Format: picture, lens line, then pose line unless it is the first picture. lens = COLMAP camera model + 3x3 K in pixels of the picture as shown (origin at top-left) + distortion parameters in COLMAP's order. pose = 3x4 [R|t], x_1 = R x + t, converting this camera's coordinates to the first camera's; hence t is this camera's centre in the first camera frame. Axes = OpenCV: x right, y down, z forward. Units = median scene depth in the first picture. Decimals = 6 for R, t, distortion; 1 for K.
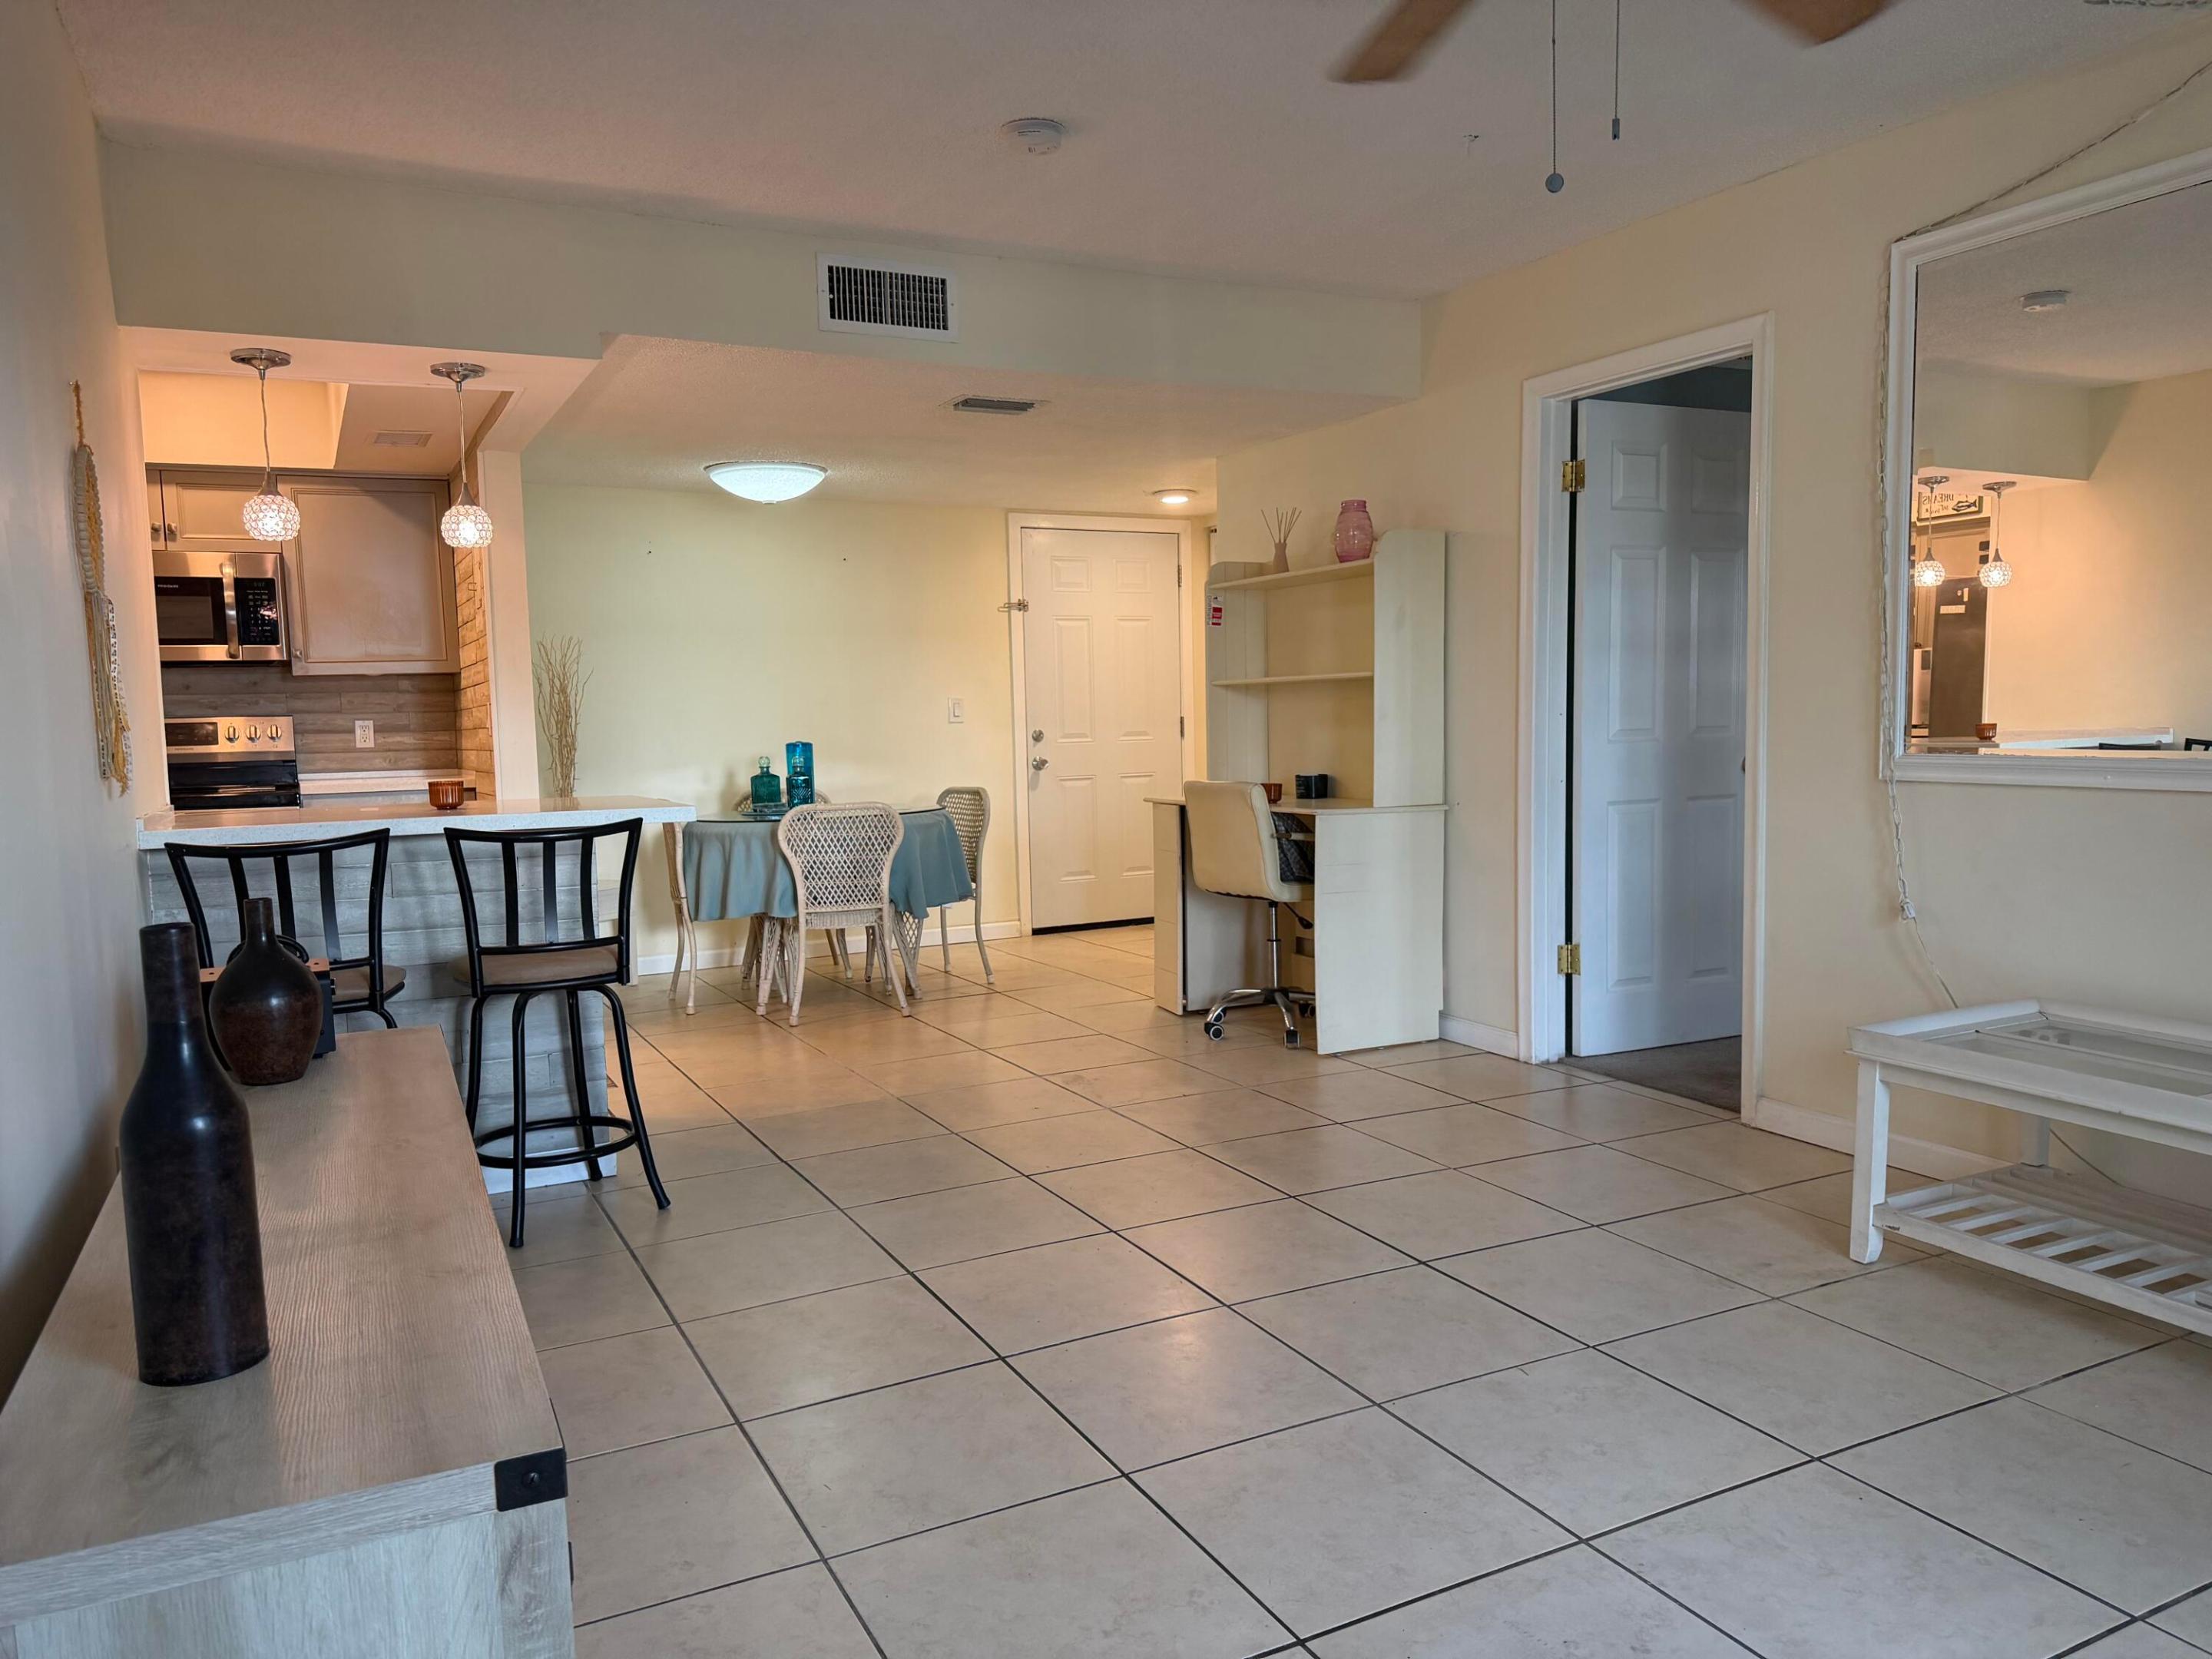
lens RADIAL K [[1561.5, 0, 1102.3], [0, 1561.5, 831.9], [0, 0, 1]] dist [0.007852, 0.000787]
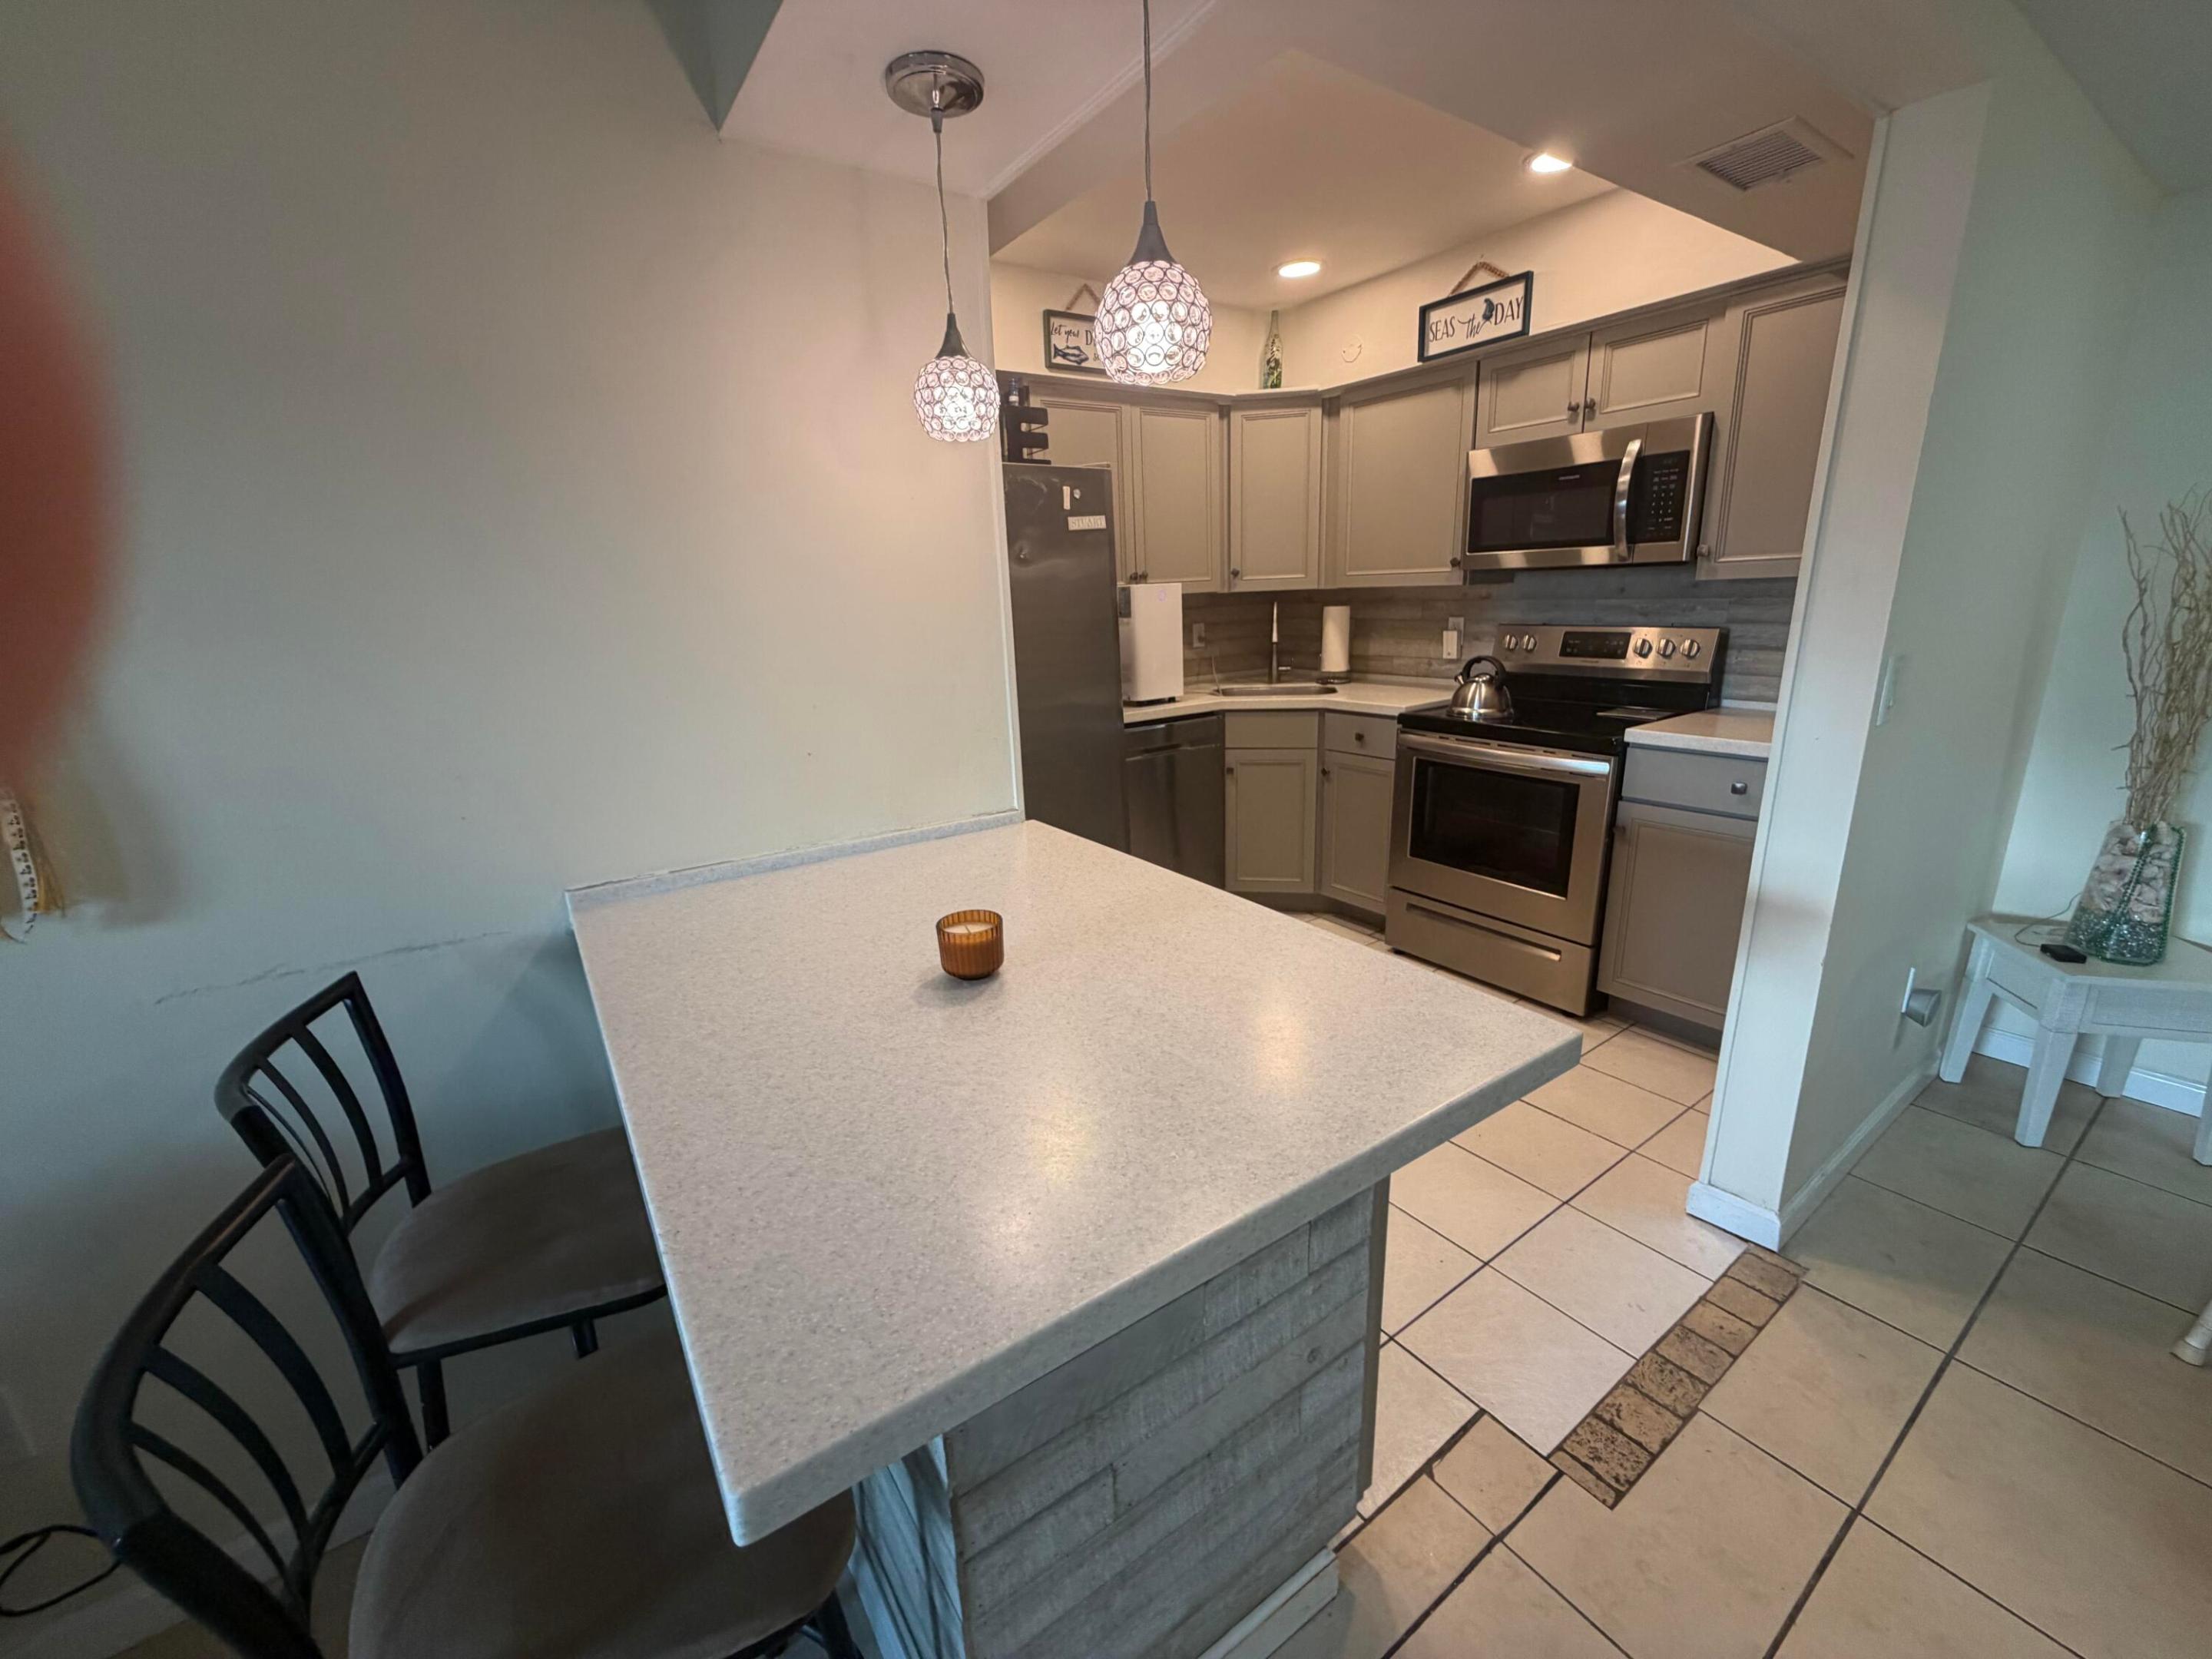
lens RADIAL K [[889.3, 0, 1105.3], [0, 889.3, 827.6], [0, 0, 1]] dist [-0.002062, -0.000085]
pose [[0.123887, 0.274795, -0.953488, -0.099006], [-0.045630, 0.961452, 0.271161, -0.087802], [0.991247, 0.009914, 0.131650, 0.651923]]
